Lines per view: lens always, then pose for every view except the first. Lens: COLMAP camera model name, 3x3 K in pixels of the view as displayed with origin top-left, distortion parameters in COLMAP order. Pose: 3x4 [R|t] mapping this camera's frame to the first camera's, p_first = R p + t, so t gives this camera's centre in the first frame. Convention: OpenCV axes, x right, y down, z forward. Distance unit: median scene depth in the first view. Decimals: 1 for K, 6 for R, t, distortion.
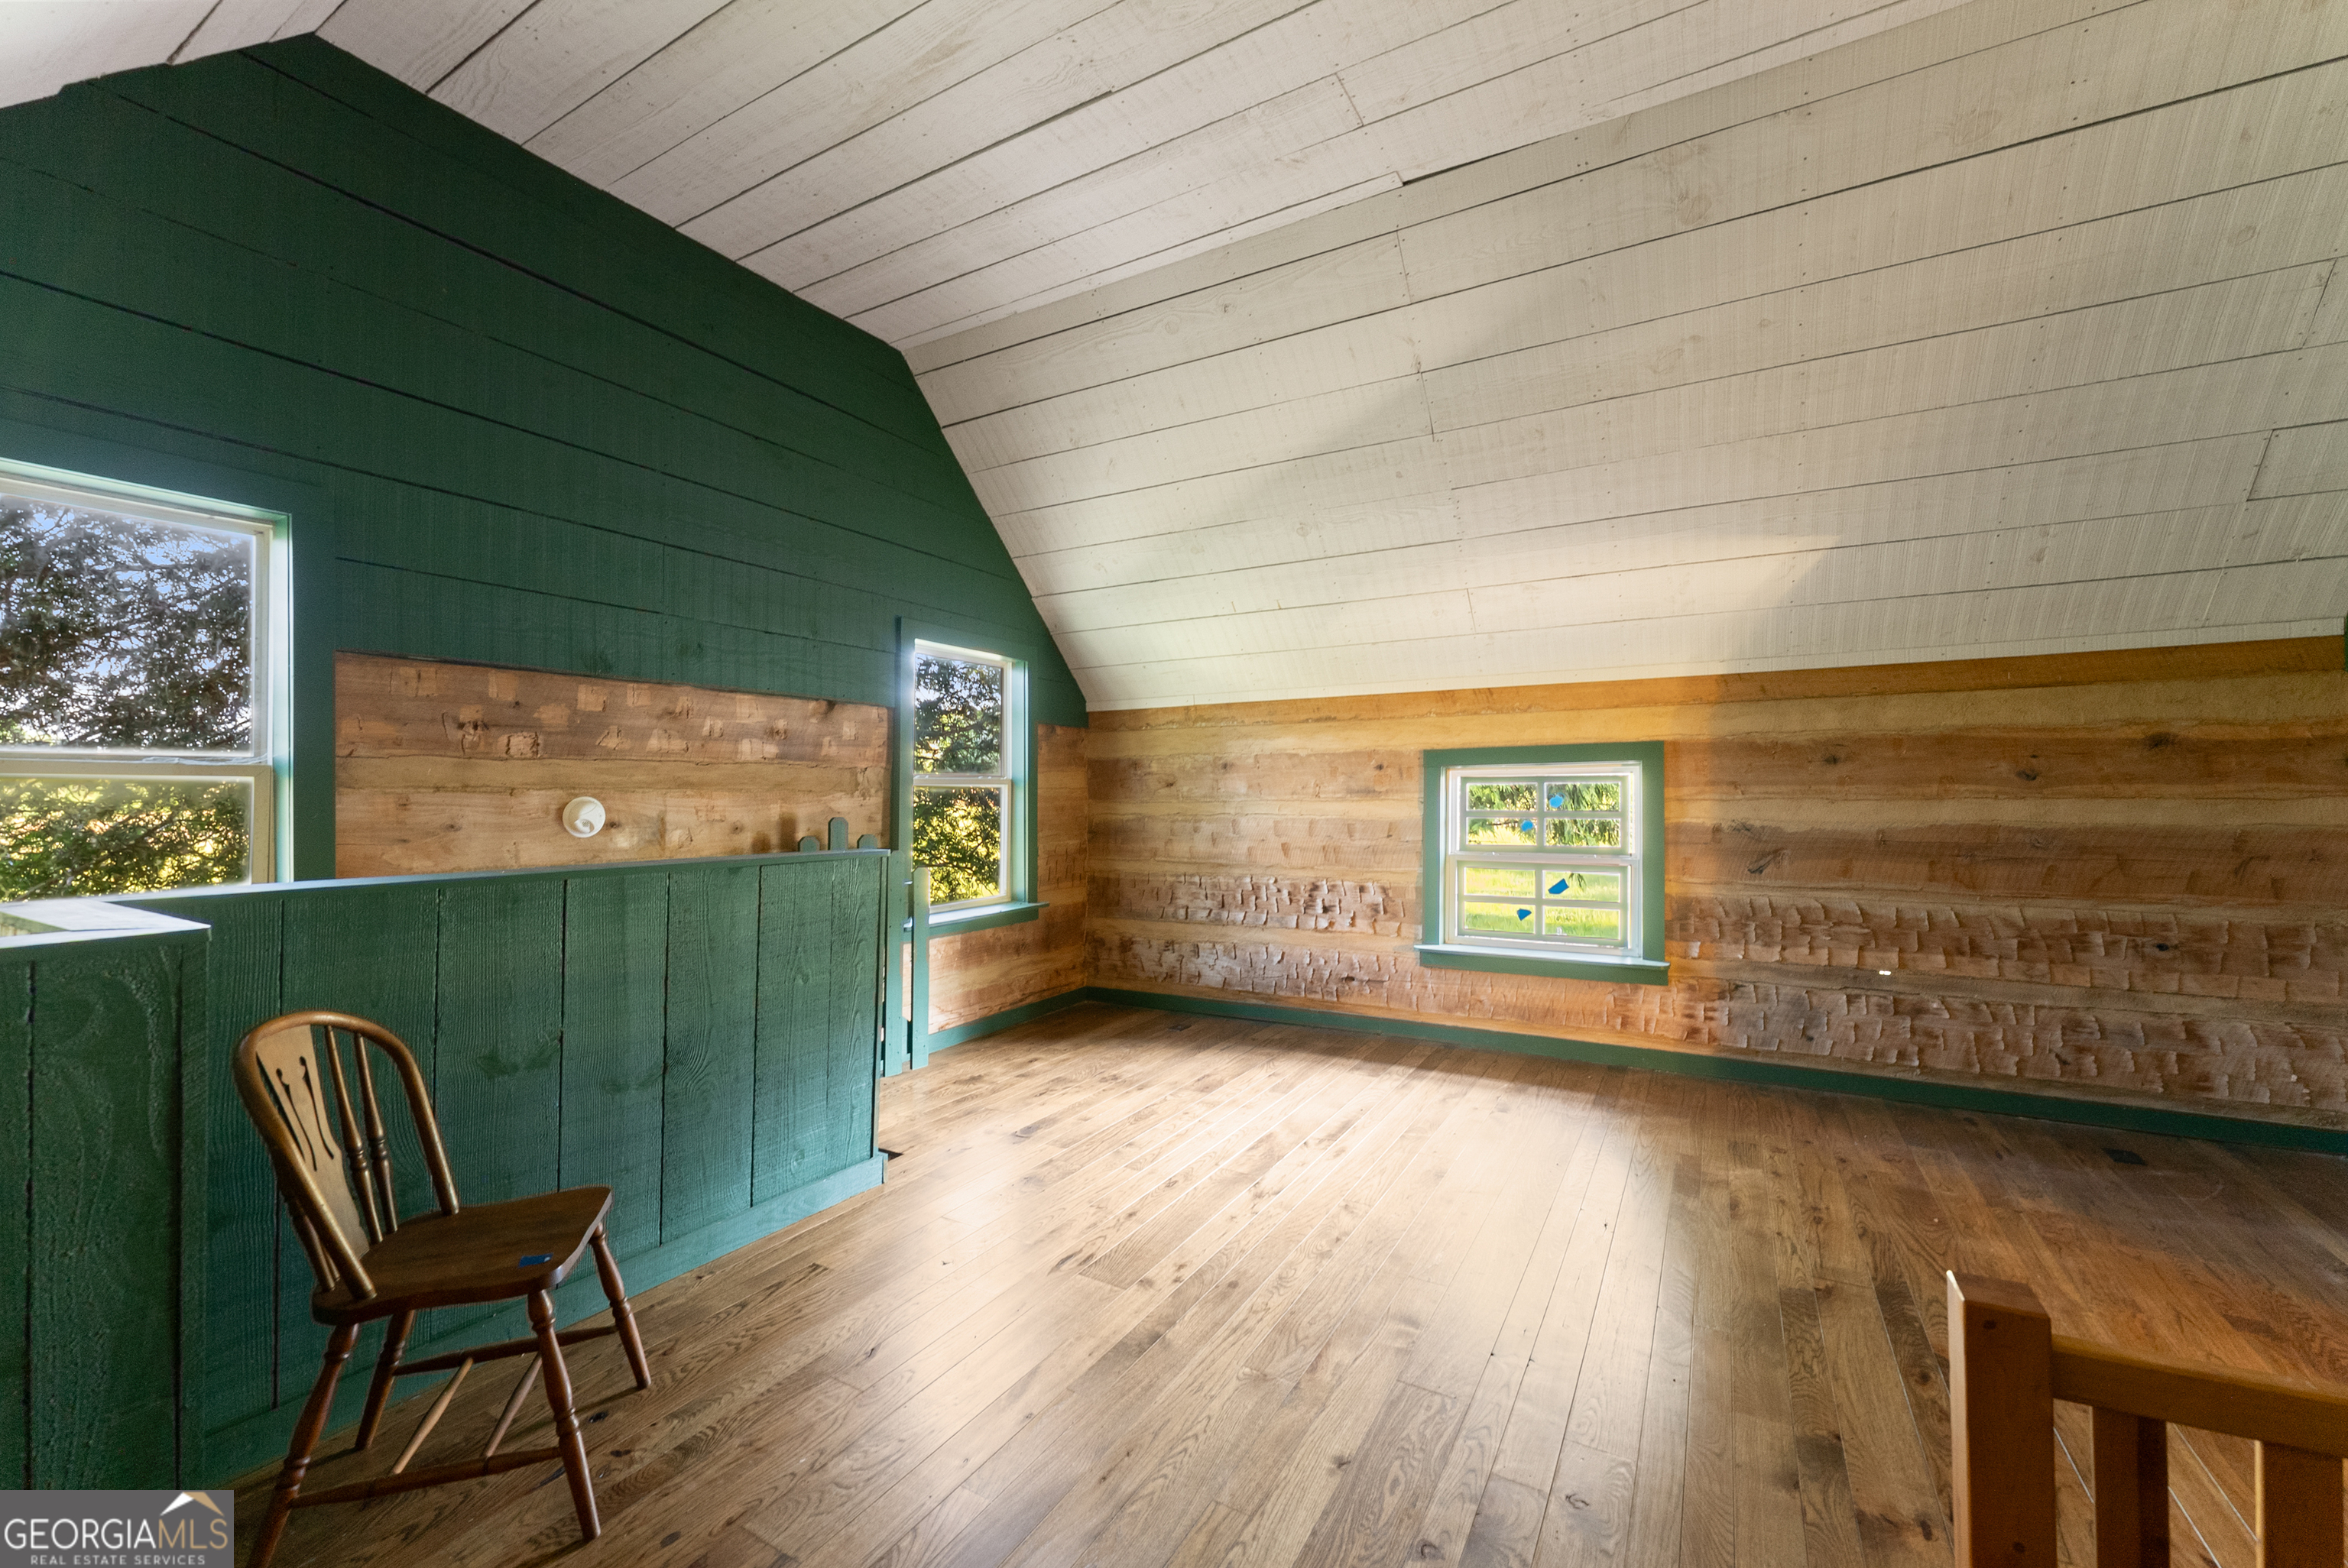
lens RADIAL K [[944.2, 0, 1174.8], [0, 944.2, 779.7], [0, 0, 1]] dist [0.002297, -0.001702]
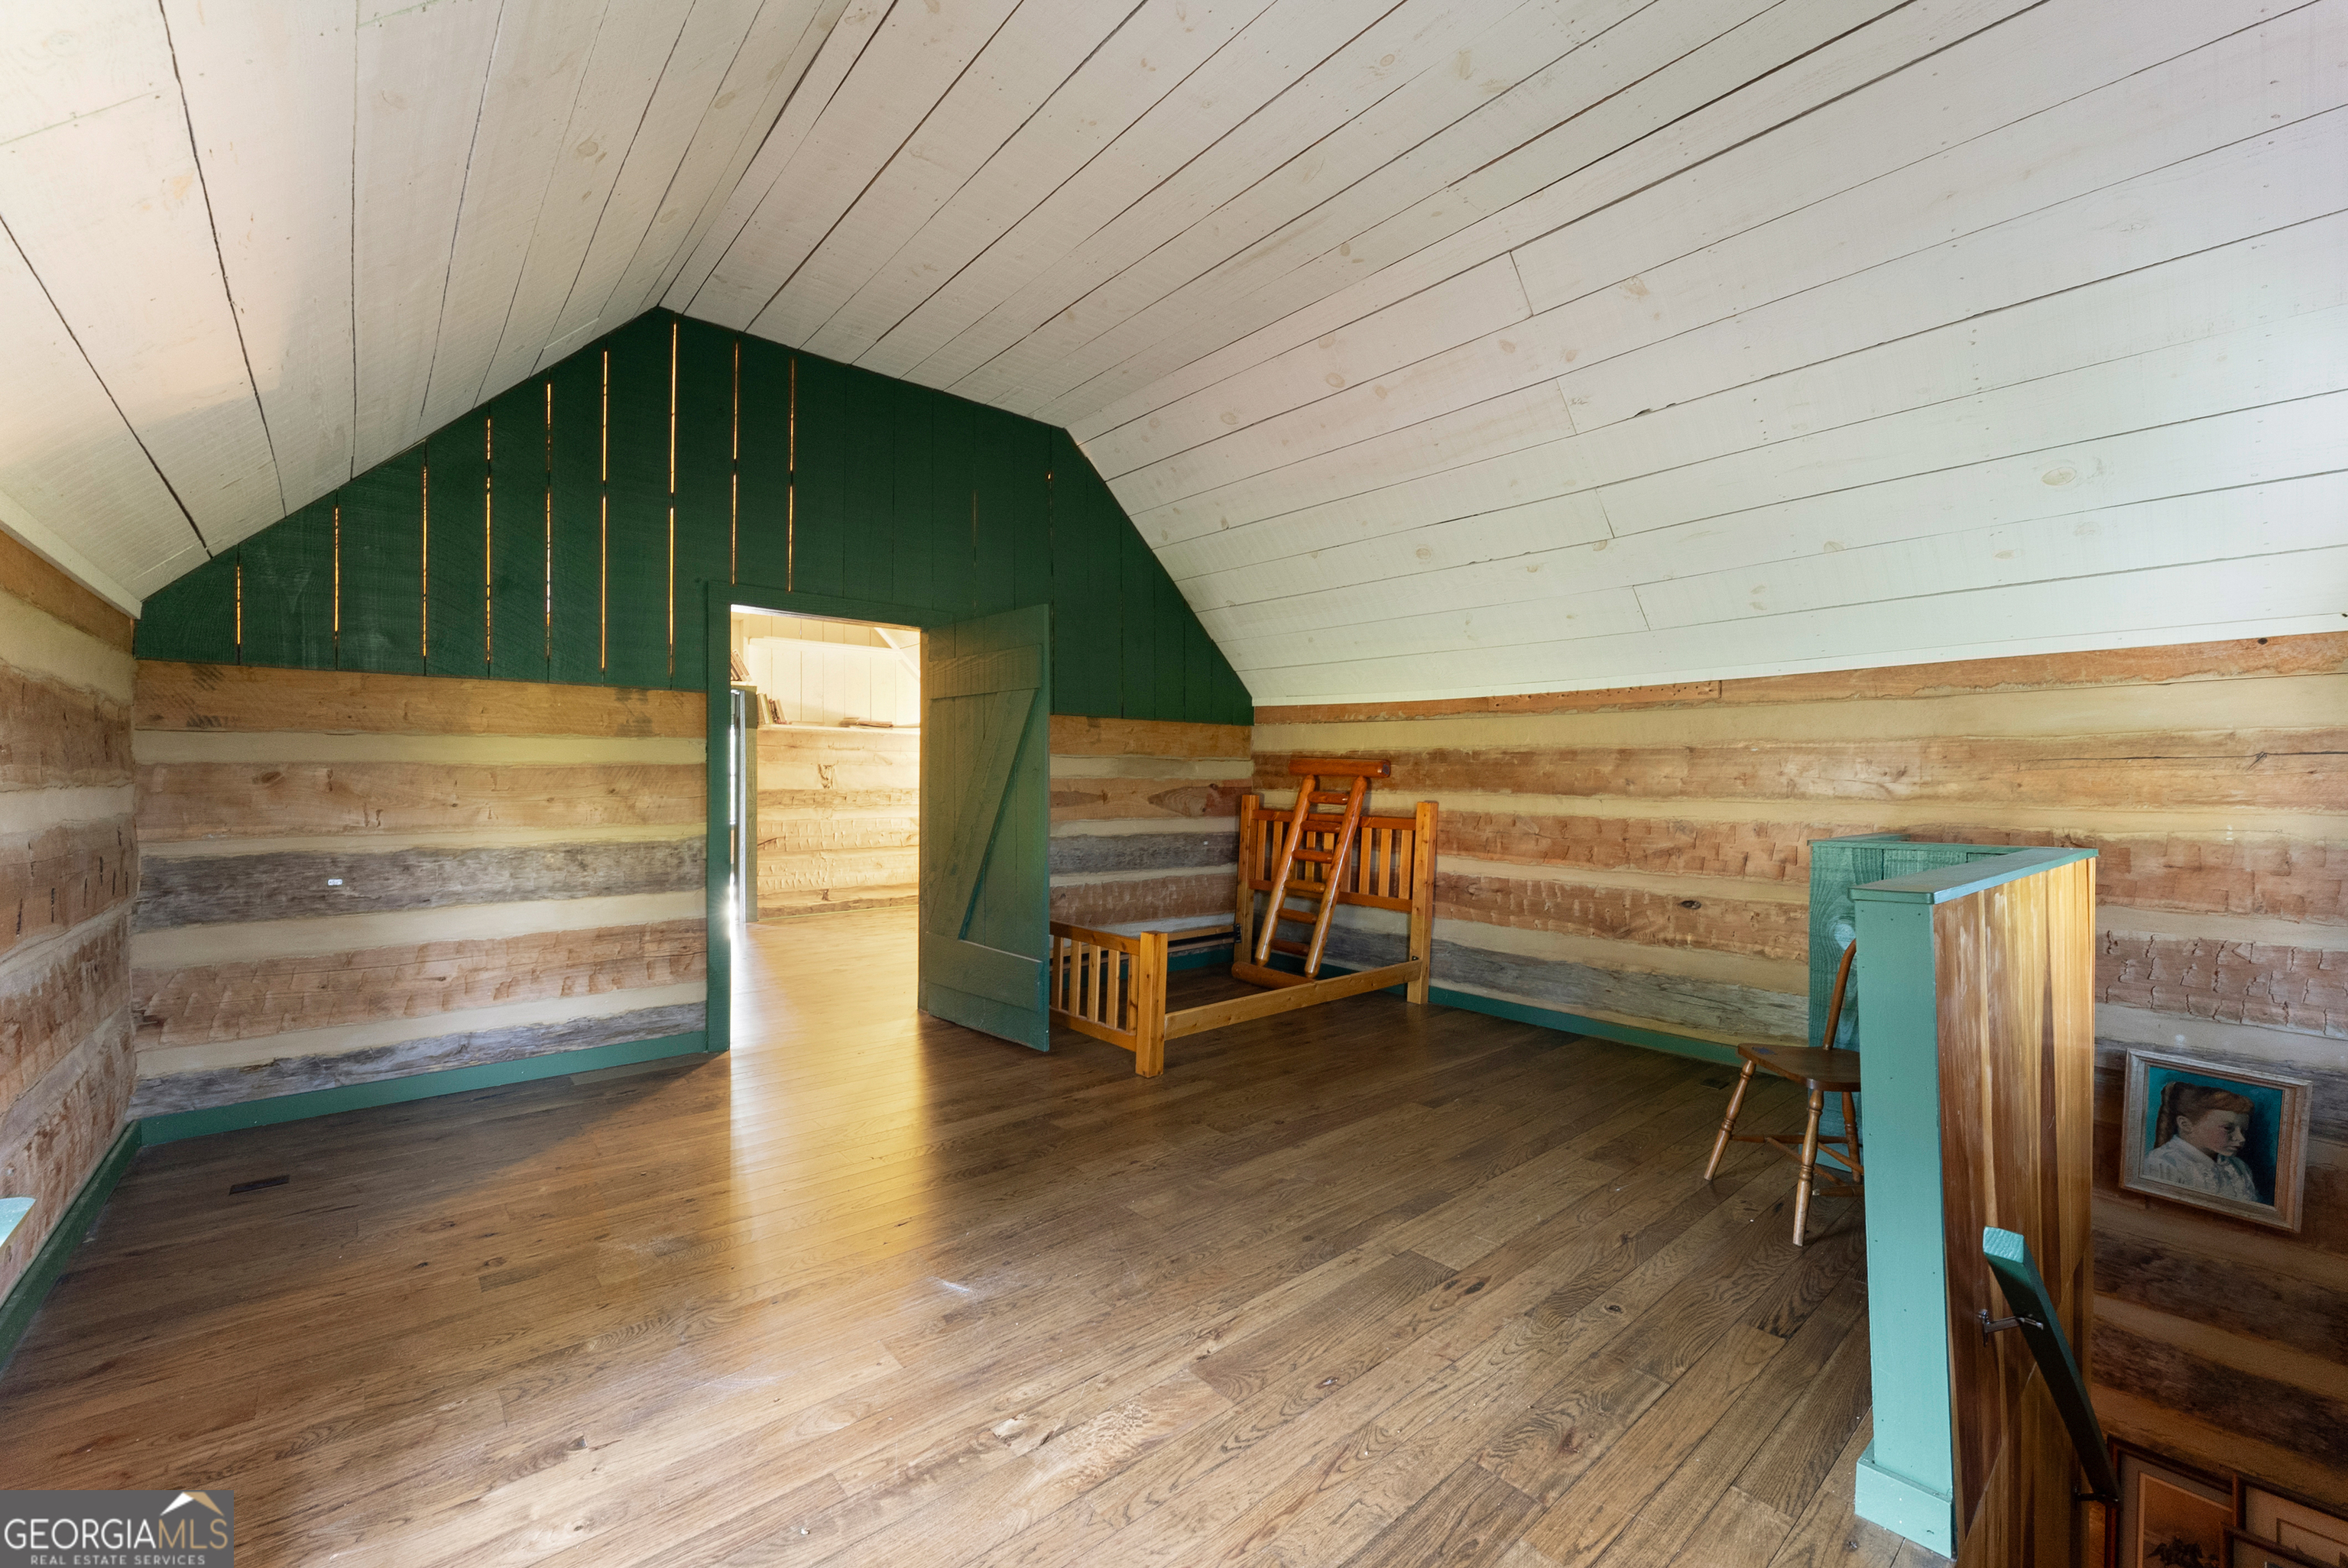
lens RADIAL K [[944.2, 0, 1177.0], [0, 944.2, 790.2], [0, 0, 1]] dist [0.002297, -0.001702]
pose [[-0.945245, -0.003636, 0.326342, -0.129760], [-0.006700, 0.999943, -0.008266, 0.030011], [-0.326293, -0.010000, -0.945216, 1.826601]]
